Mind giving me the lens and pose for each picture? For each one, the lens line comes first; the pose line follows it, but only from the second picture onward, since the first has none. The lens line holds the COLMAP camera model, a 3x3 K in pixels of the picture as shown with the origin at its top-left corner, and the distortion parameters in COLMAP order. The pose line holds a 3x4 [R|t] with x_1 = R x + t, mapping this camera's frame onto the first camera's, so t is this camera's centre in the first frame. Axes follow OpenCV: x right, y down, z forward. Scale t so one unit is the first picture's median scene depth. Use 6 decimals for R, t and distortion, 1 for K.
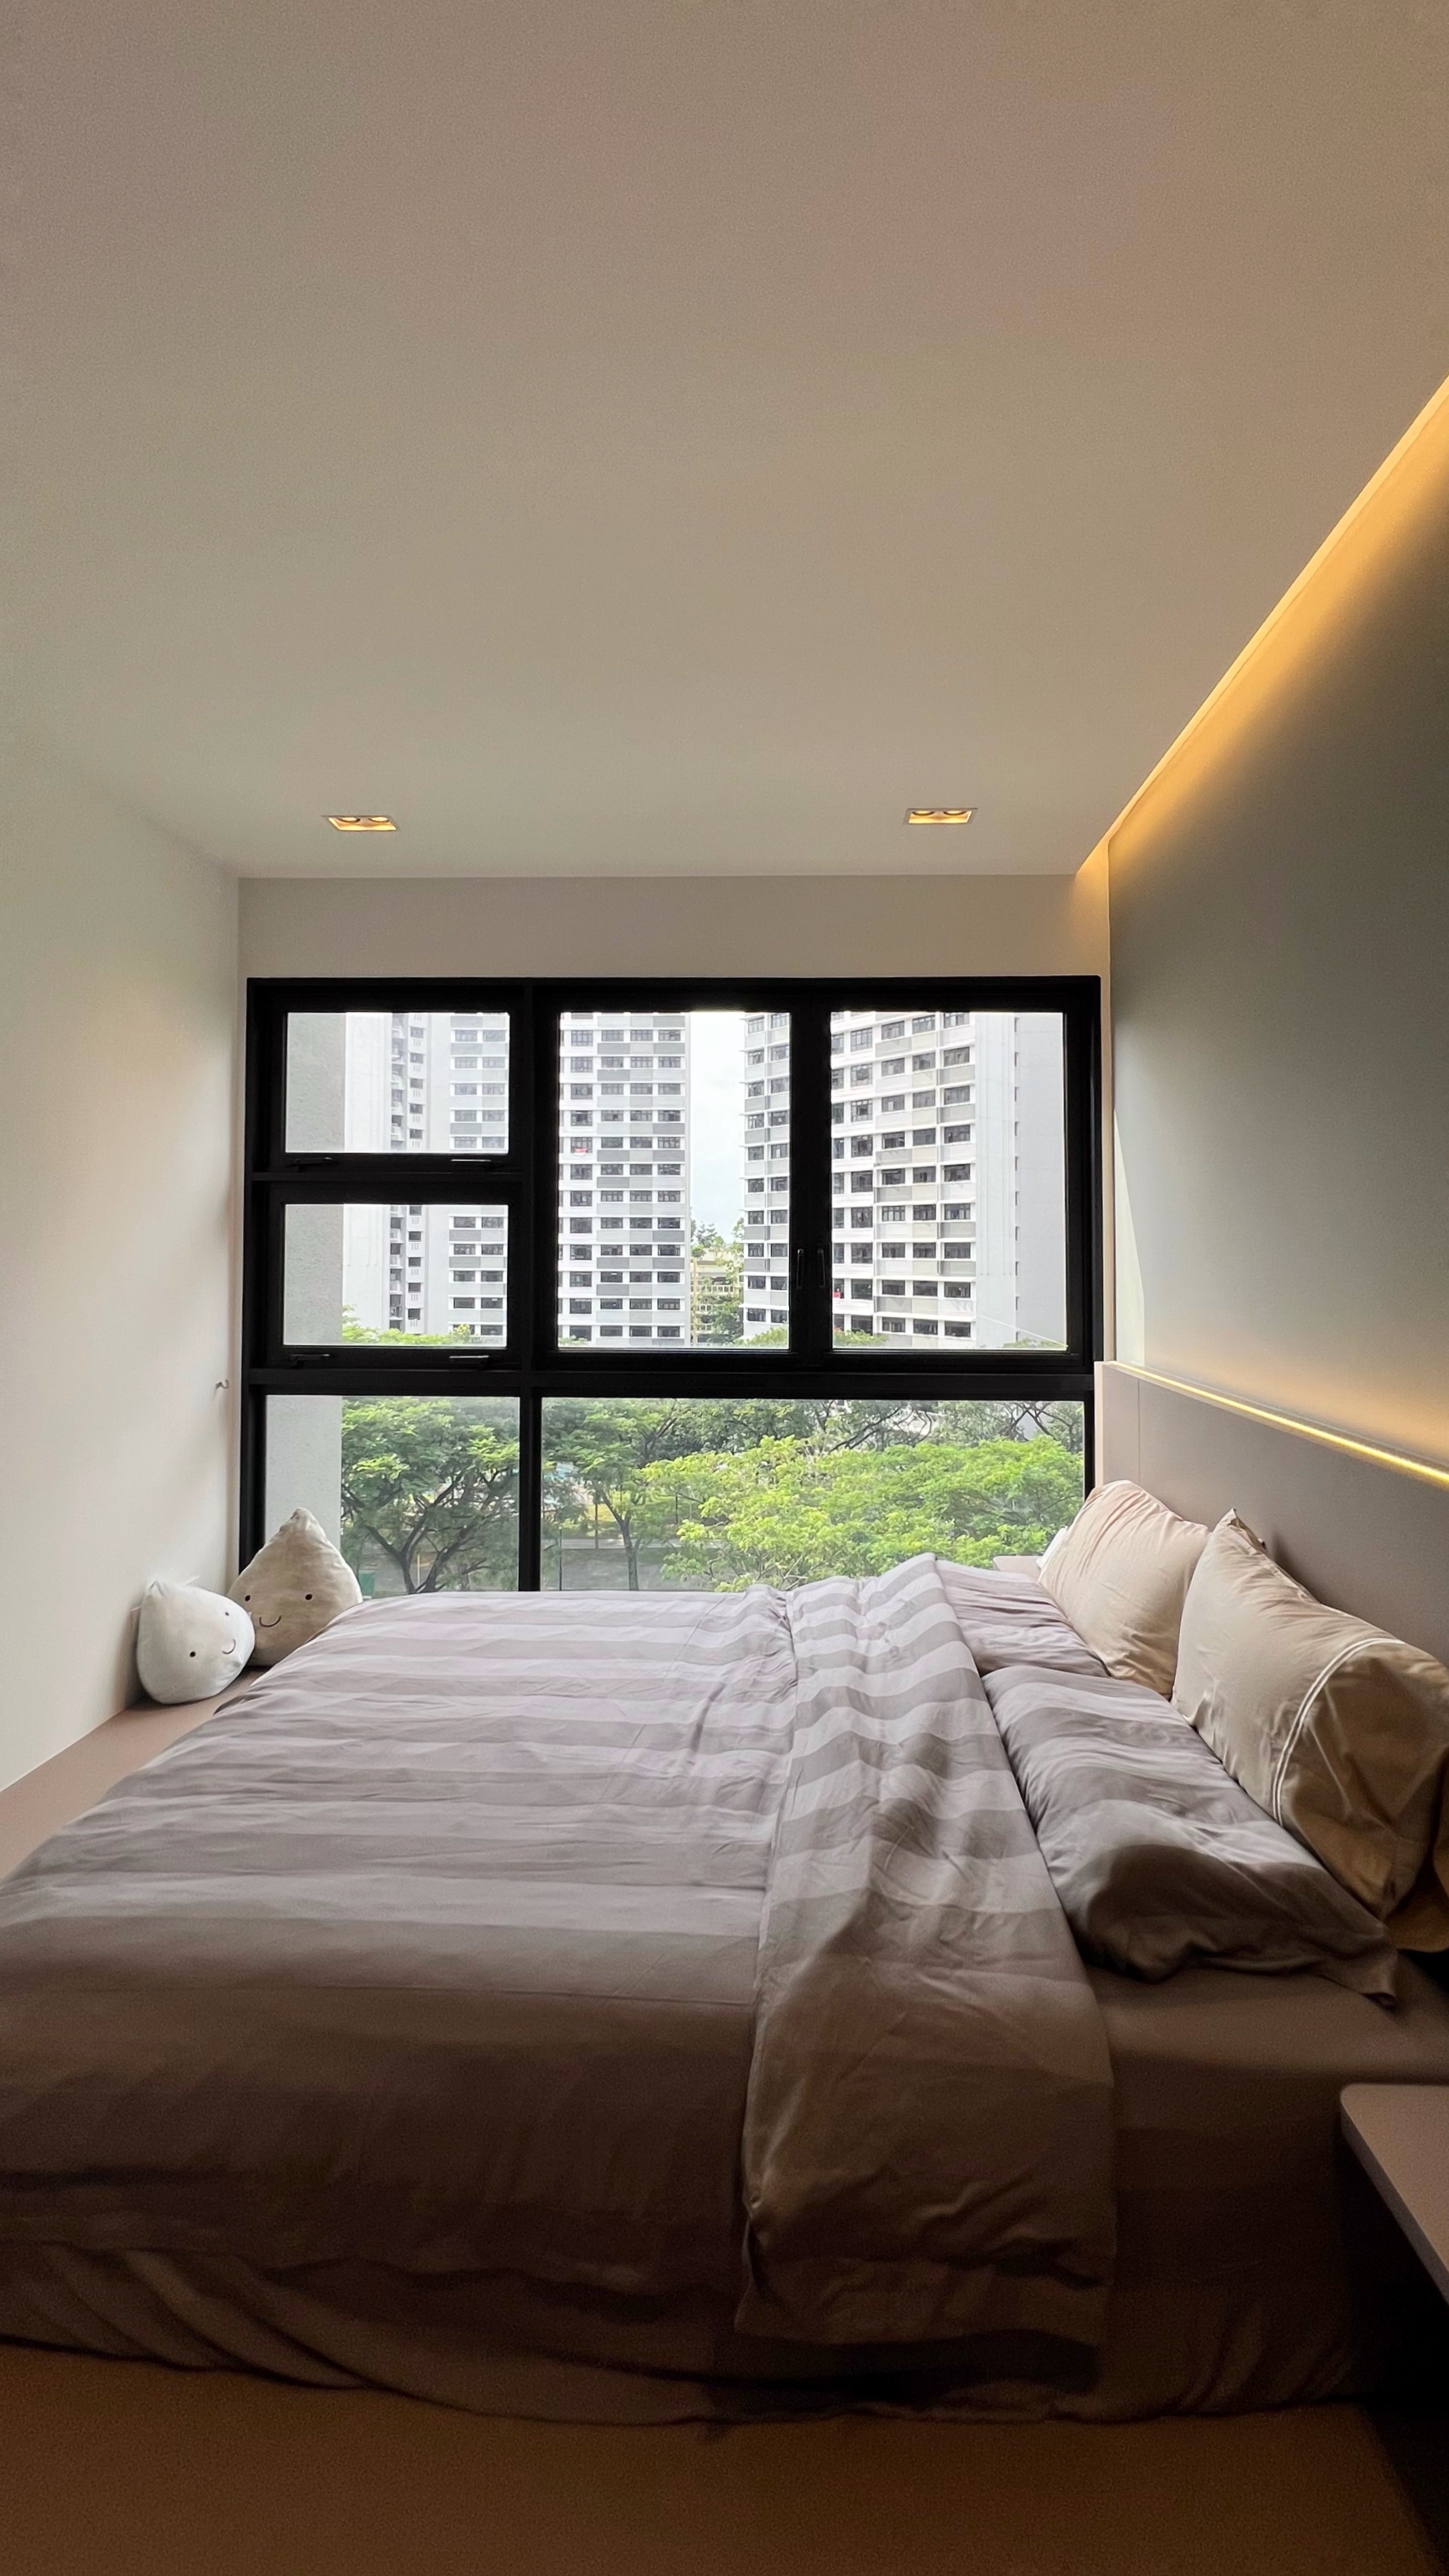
lens RADIAL K [[1122.9, 0, 917.2], [0, 1122.9, 1221.4], [0, 0, 1]] dist [0.001476, 0.000436]
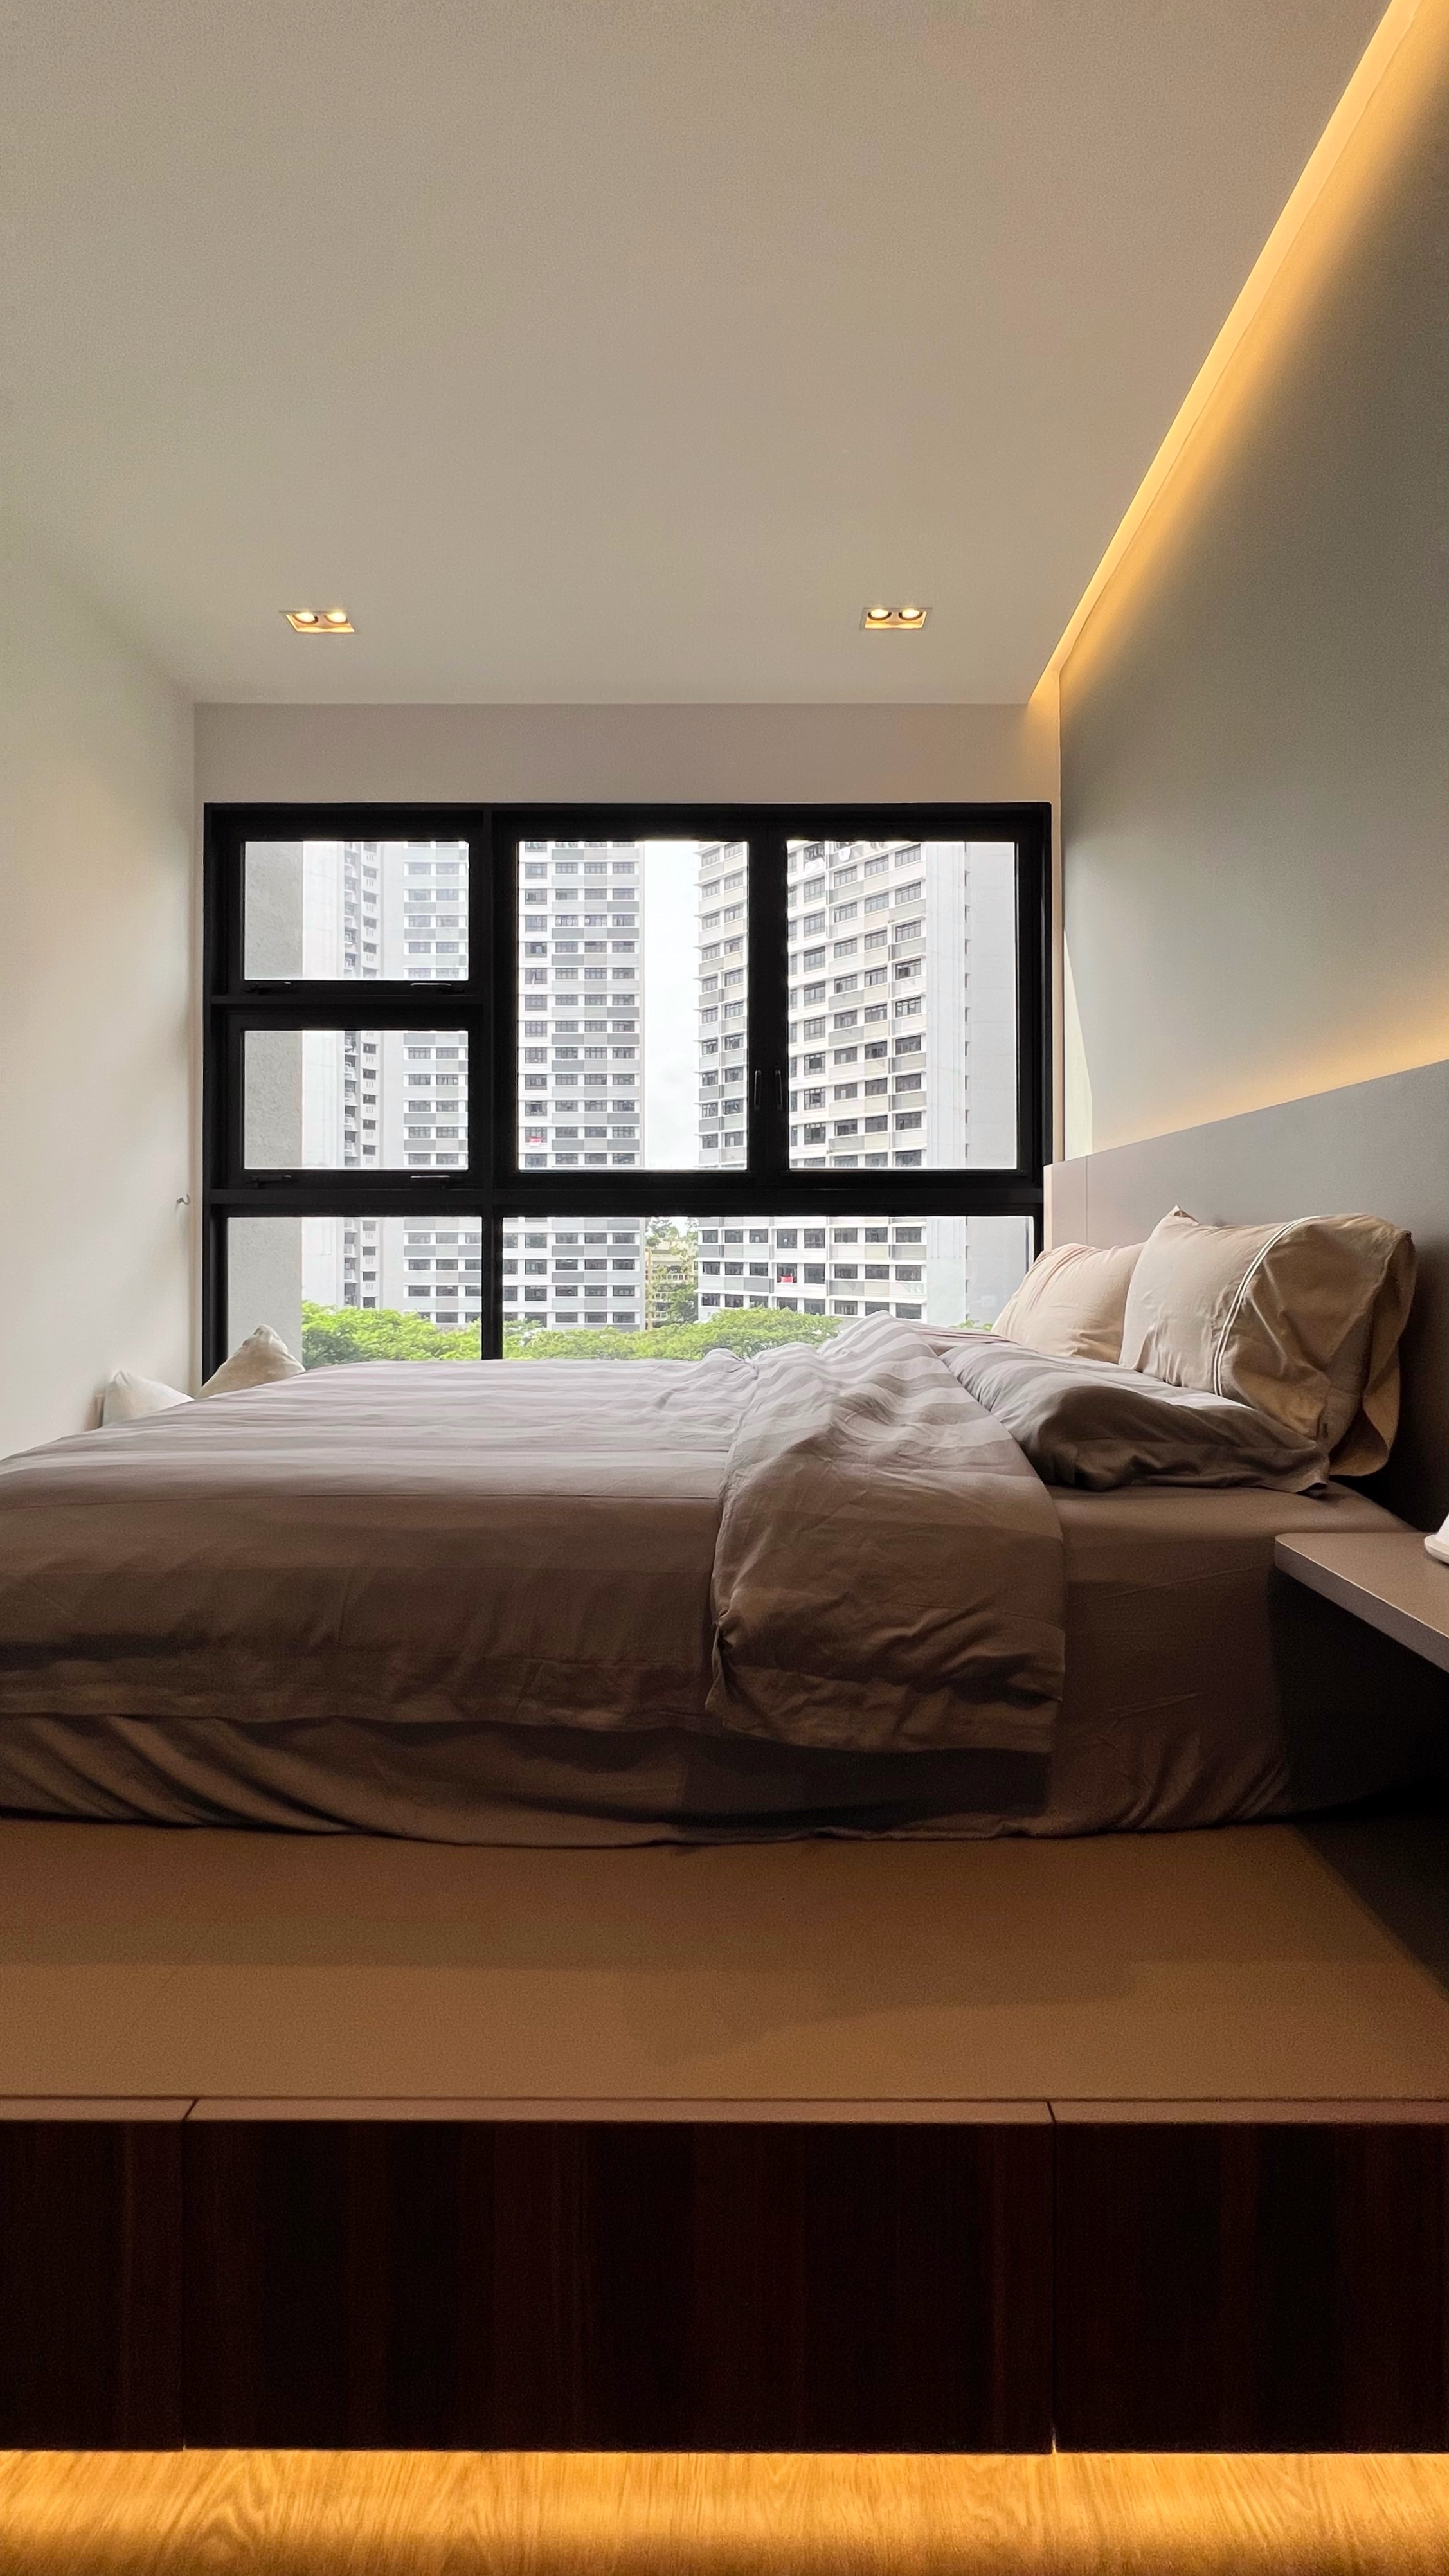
lens RADIAL K [[1101.1, 0, 903.9], [0, 1101.1, 1336.2], [0, 0, 1]] dist [-0.002046, -0.000159]
pose [[0.999427, 0.002068, 0.033798, -0.009048], [-0.002783, 0.999773, 0.021118, 0.465991], [-0.033747, -0.021200, 0.999206, -0.022071]]
